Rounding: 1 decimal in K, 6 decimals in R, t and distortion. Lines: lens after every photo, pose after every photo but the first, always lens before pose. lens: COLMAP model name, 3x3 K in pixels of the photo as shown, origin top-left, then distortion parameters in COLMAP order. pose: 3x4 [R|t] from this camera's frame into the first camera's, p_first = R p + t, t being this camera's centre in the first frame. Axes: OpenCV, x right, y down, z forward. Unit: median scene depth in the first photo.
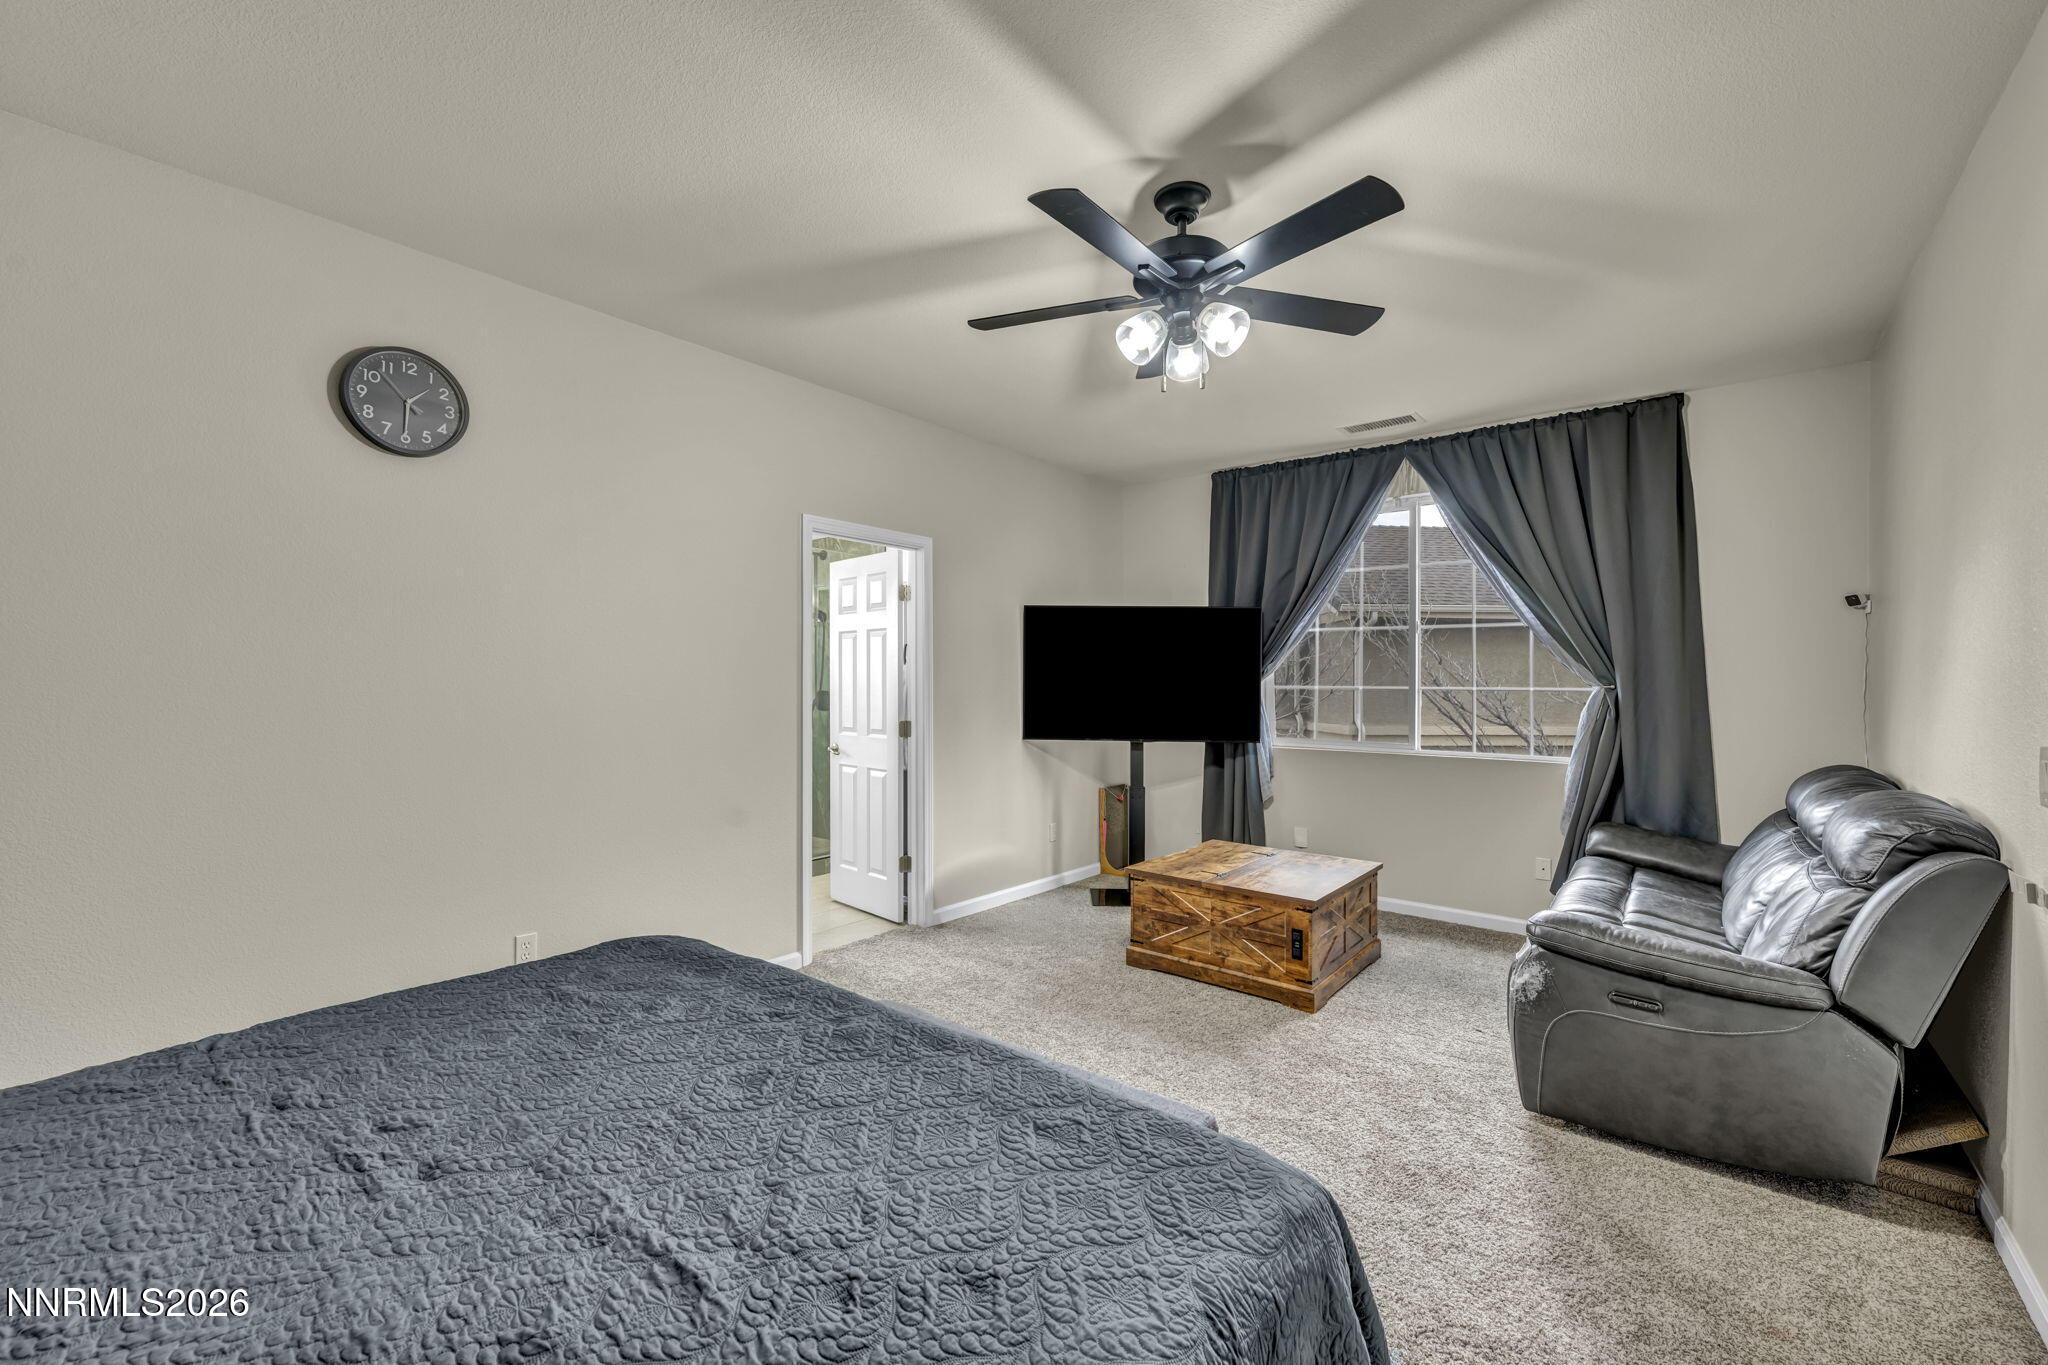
lens RADIAL K [[835.6, 0, 1030.0], [0, 835.6, 685.2], [0, 0, 1]] dist [-0.001099, -0.000071]
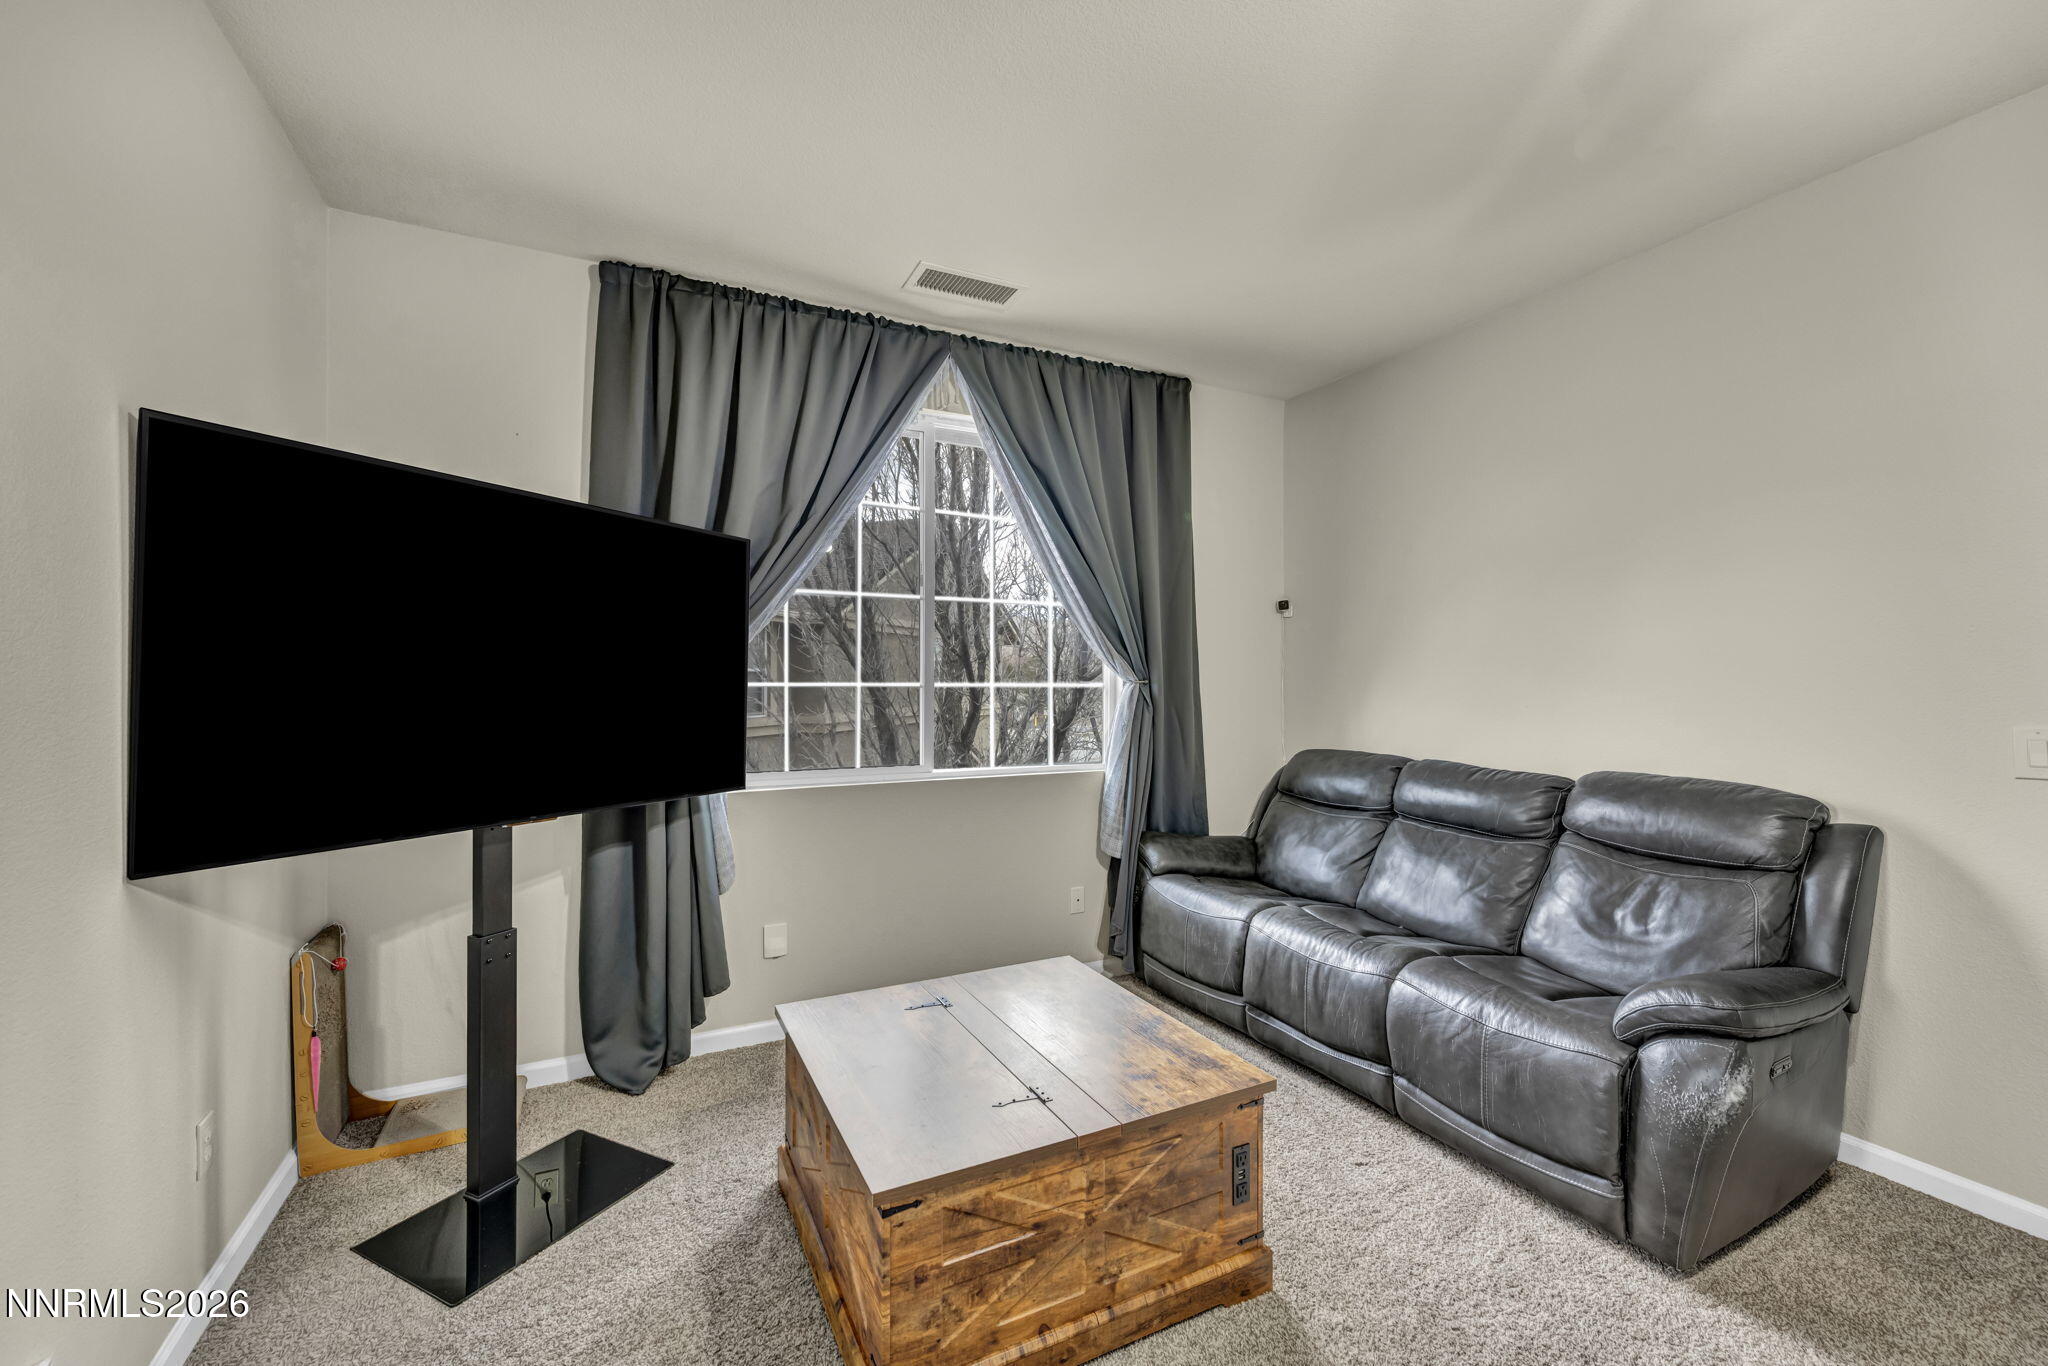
lens RADIAL K [[835.6, 0, 1030.0], [0, 835.6, 685.7], [0, 0, 1]] dist [-0.001099, -0.000071]
pose [[0.414569, -0.008298, 0.909980, -0.172514], [0.010676, 0.999934, 0.004254, -0.000281], [-0.909955, 0.007952, 0.414630, 0.742895]]
